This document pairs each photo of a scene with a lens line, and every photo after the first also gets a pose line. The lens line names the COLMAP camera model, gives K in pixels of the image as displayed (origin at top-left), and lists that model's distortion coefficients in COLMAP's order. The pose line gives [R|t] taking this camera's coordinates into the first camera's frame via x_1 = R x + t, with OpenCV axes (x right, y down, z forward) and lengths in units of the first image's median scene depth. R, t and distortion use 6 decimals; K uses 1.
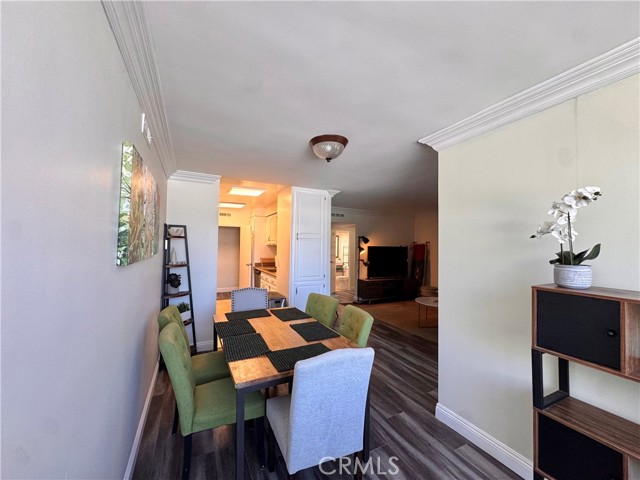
lens RADIAL K [[254.7, 0, 318.6], [0, 254.7, 240.1], [0, 0, 1]] dist [-0.002003, -0.000390]
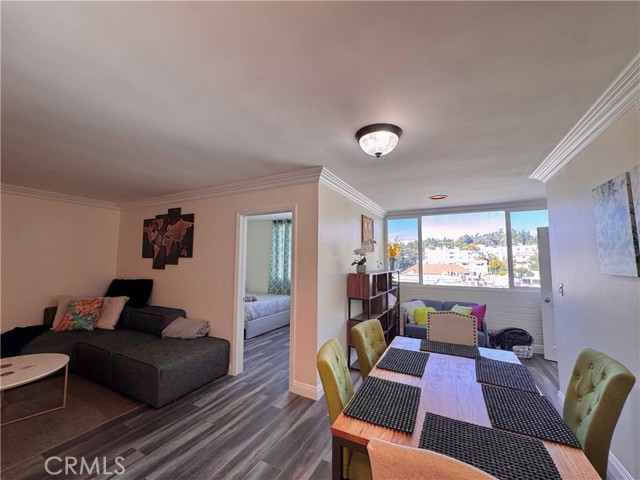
lens RADIAL K [[254.7, 0, 318.0], [0, 254.7, 240.3], [0, 0, 1]] dist [-0.002003, -0.000390]
pose [[-0.586259, 0.046755, 0.808773, -0.401371], [-0.034108, 0.996023, -0.082304, 0.028634], [-0.809405, -0.075837, -0.582333, 1.281313]]
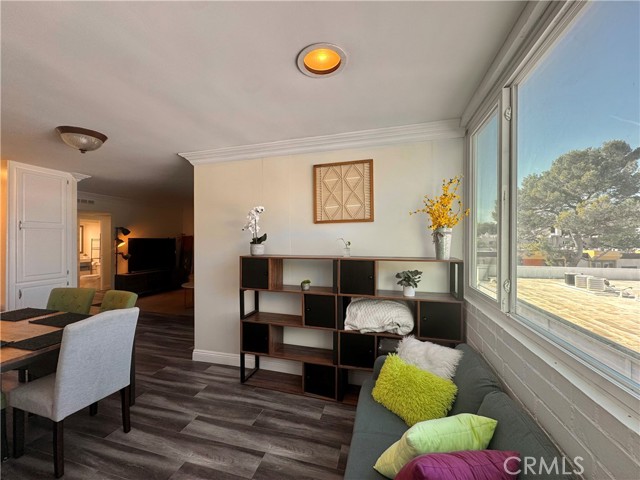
lens RADIAL K [[254.7, 0, 320.0], [0, 254.7, 240.9], [0, 0, 1]] dist [-0.002003, -0.000390]
pose [[0.666477, -0.014574, 0.745383, -0.070820], [-0.008990, 0.999579, 0.027582, 0.005397], [-0.745471, -0.025084, 0.666066, -0.302582]]
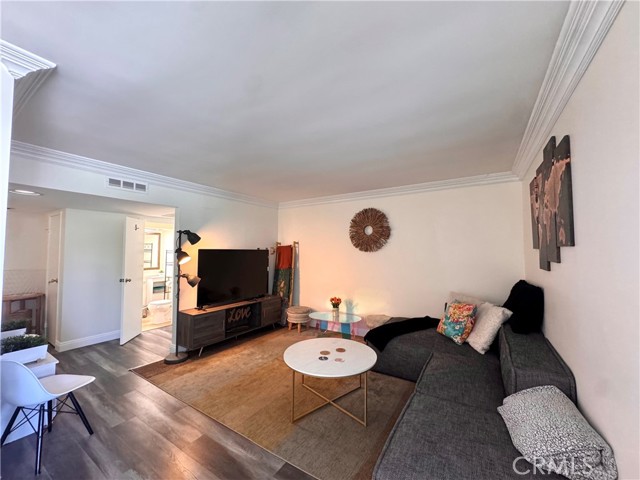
lens RADIAL K [[254.7, 0, 320.3], [0, 254.7, 238.3], [0, 0, 1]] dist [-0.002003, -0.000390]
pose [[0.857814, 0.012133, 0.513818, 0.302961], [-0.001023, 0.999760, -0.021899, 0.027602], [-0.513960, 0.018259, 0.857620, 0.881354]]
